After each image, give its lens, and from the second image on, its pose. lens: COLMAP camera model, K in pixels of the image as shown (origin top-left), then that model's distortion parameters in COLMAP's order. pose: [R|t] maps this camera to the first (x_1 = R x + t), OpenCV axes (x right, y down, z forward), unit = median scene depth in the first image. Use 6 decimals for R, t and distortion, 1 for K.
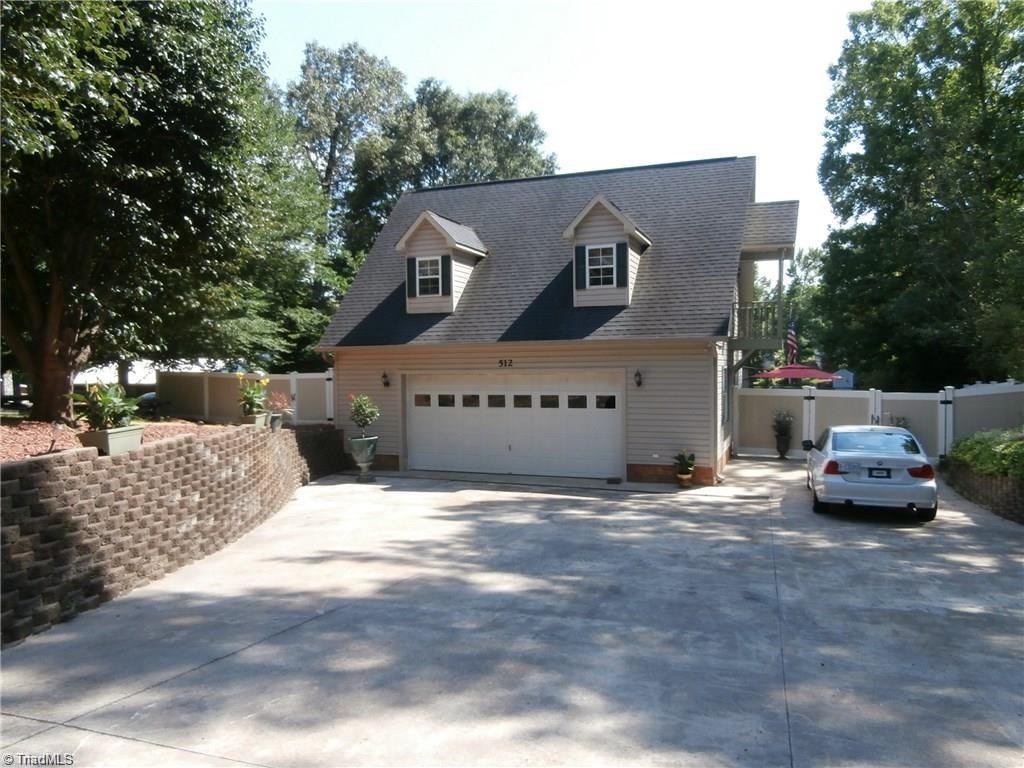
lens RADIAL K [[722.5, 0, 513.5], [0, 722.5, 383.8], [0, 0, 1]] dist [-0.031686, 0.001936]
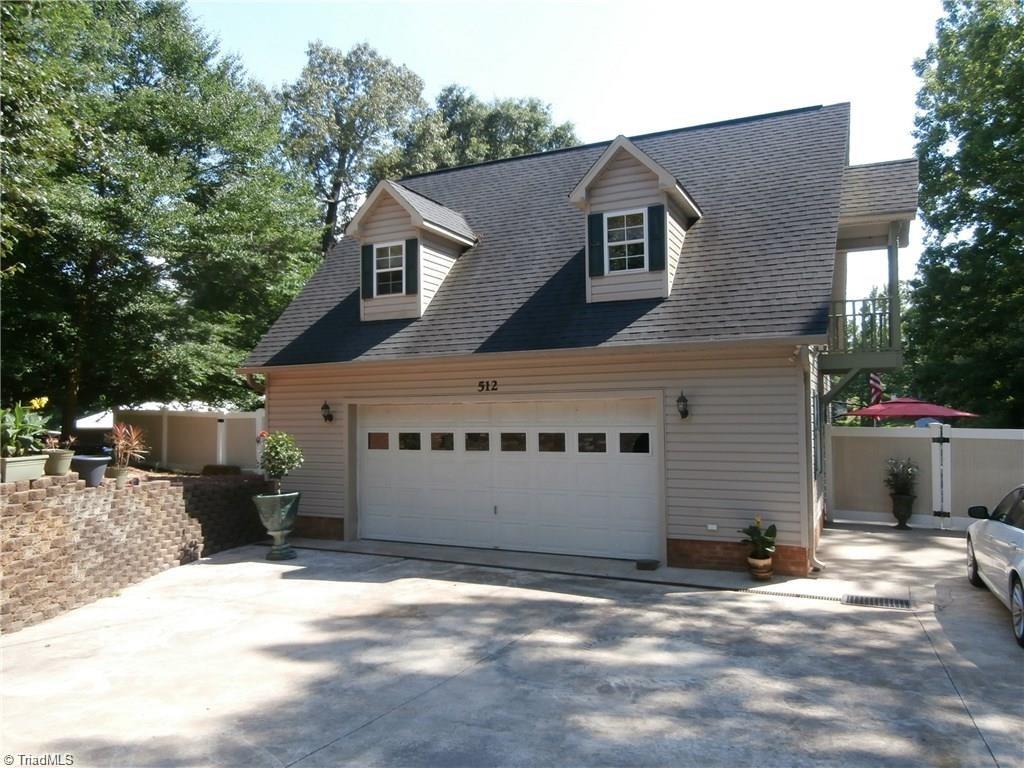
lens RADIAL K [[713.4, 0, 511.6], [0, 713.4, 386.6], [0, 0, 1]] dist [-0.008941, -0.004170]
pose [[0.996235, -0.003860, -0.086602, 0.066689], [-0.001984, 0.997731, -0.067293, 0.016633], [0.086666, 0.067212, 0.993968, 0.310635]]
